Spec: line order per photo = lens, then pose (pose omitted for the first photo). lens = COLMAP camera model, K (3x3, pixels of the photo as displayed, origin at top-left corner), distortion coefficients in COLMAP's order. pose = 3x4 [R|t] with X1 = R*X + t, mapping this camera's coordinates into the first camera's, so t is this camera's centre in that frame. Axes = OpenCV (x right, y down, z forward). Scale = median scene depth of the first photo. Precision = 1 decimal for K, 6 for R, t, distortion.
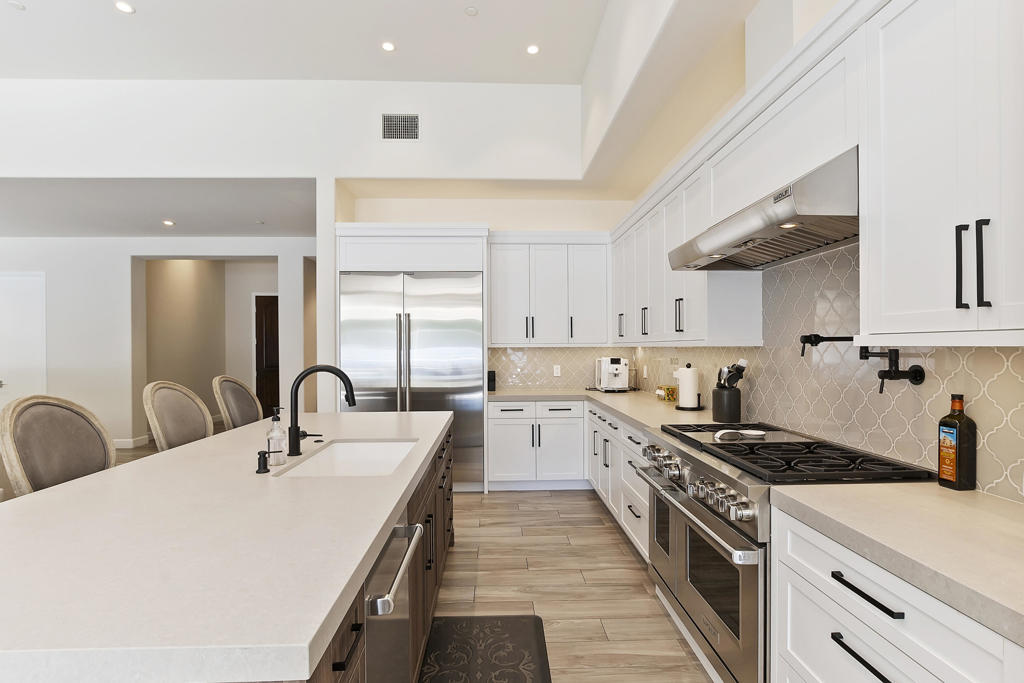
lens RADIAL K [[526.7, 0, 512.0], [0, 526.7, 341.5], [0, 0, 1]] dist [0.015924, 0.000383]
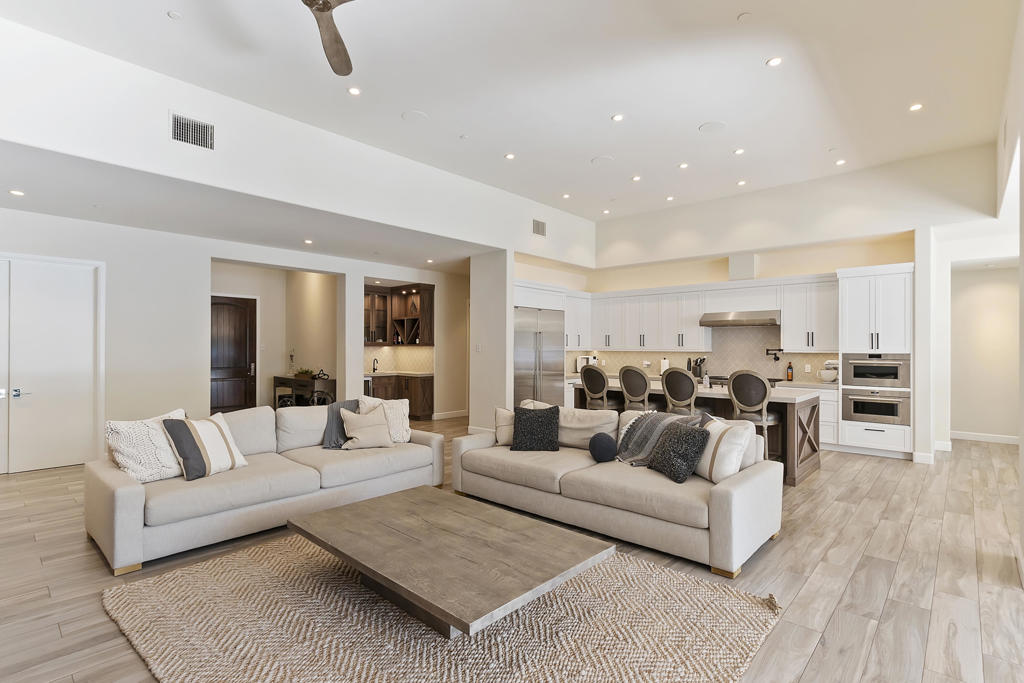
lens RADIAL K [[526.7, 0, 512.0], [0, 526.7, 341.5], [0, 0, 1]] dist [0.015924, 0.000383]
pose [[0.686433, 0.022354, 0.726850, -1.841738], [-0.018403, 0.999741, -0.013368, 0.008781], [-0.726960, -0.004200, 0.686667, -0.200698]]
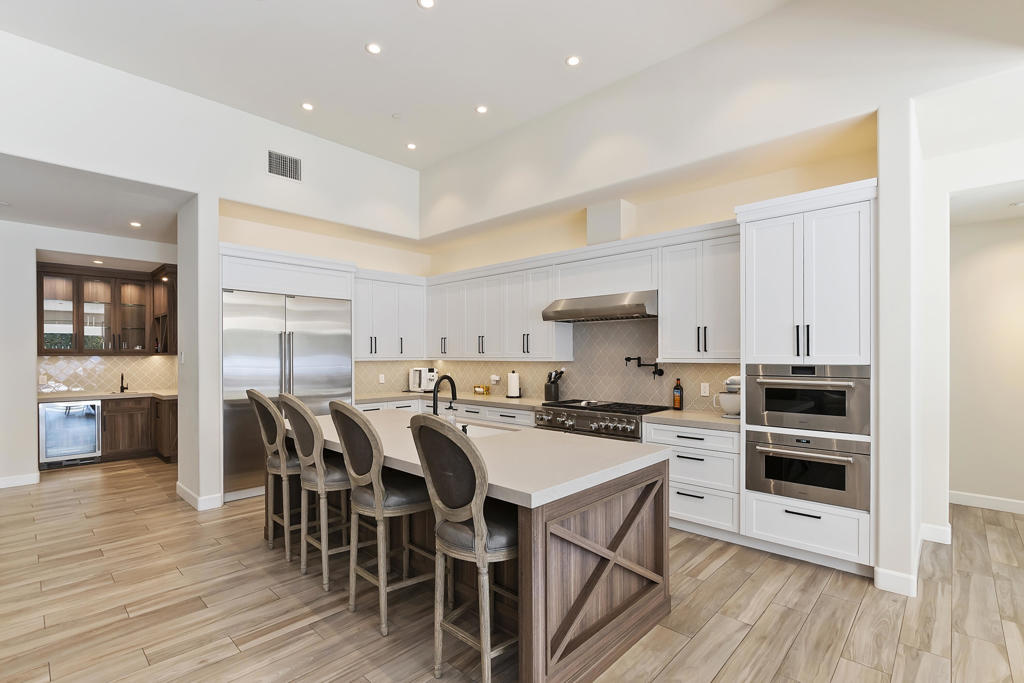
lens RADIAL K [[492.6, 0, 515.6], [0, 492.6, 353.1], [0, 0, 1]] dist [0.001073, 0.000351]
pose [[0.705732, 0.011973, 0.708378, -0.706738], [-0.011935, 0.999916, -0.005010, -0.006603], [-0.708378, -0.004919, 0.705816, -0.114613]]
